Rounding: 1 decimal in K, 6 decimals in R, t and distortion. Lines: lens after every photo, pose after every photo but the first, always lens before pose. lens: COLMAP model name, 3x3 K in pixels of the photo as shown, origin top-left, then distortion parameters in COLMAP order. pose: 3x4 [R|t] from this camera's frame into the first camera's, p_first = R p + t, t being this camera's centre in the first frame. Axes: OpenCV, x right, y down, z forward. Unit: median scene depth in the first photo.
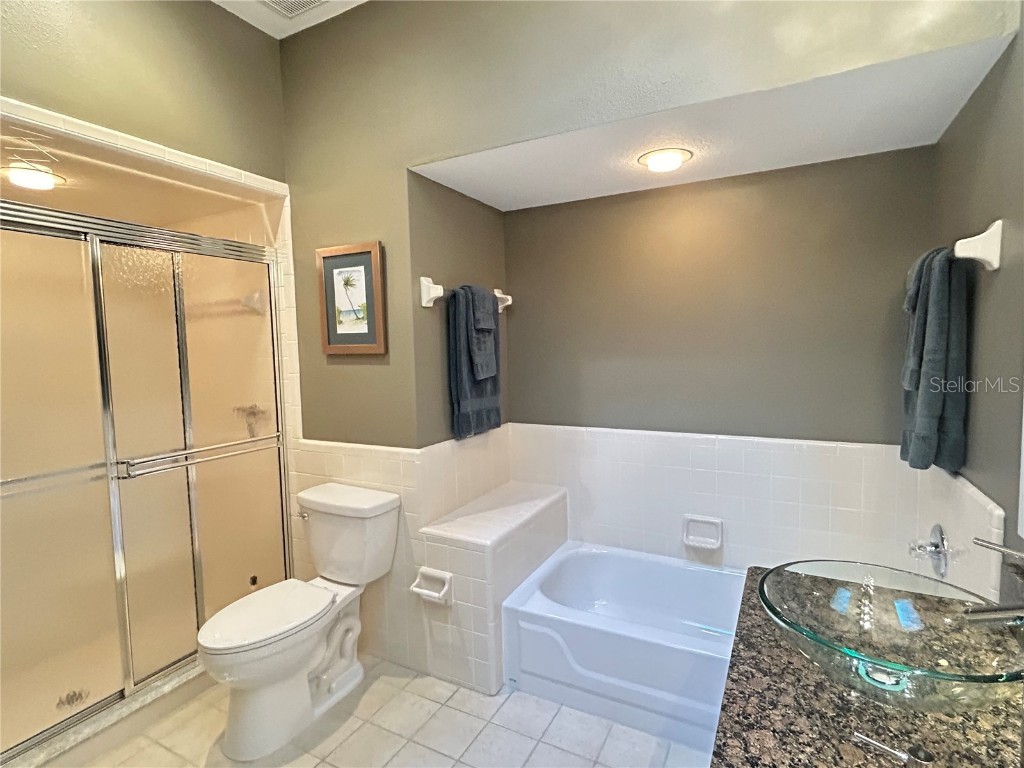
lens RADIAL K [[524.0, 0, 512.0], [0, 524.0, 384.0], [0, 0, 1]] dist [0.001447, 0.000095]
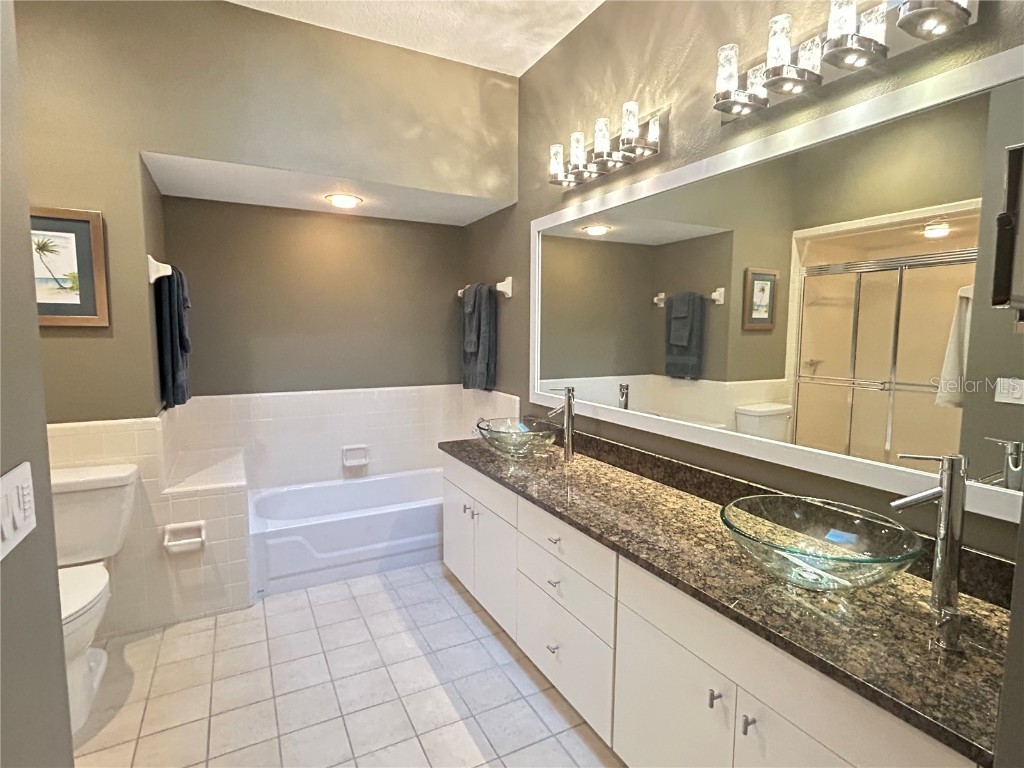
lens RADIAL K [[524.0, 0, 512.0], [0, 524.0, 384.0], [0, 0, 1]] dist [0.001447, 0.000095]
pose [[0.556952, -0.060463, 0.828341, -0.647534], [0.045004, 0.998078, 0.042593, 0.043766], [-0.829324, 0.013556, 0.558603, -0.194734]]
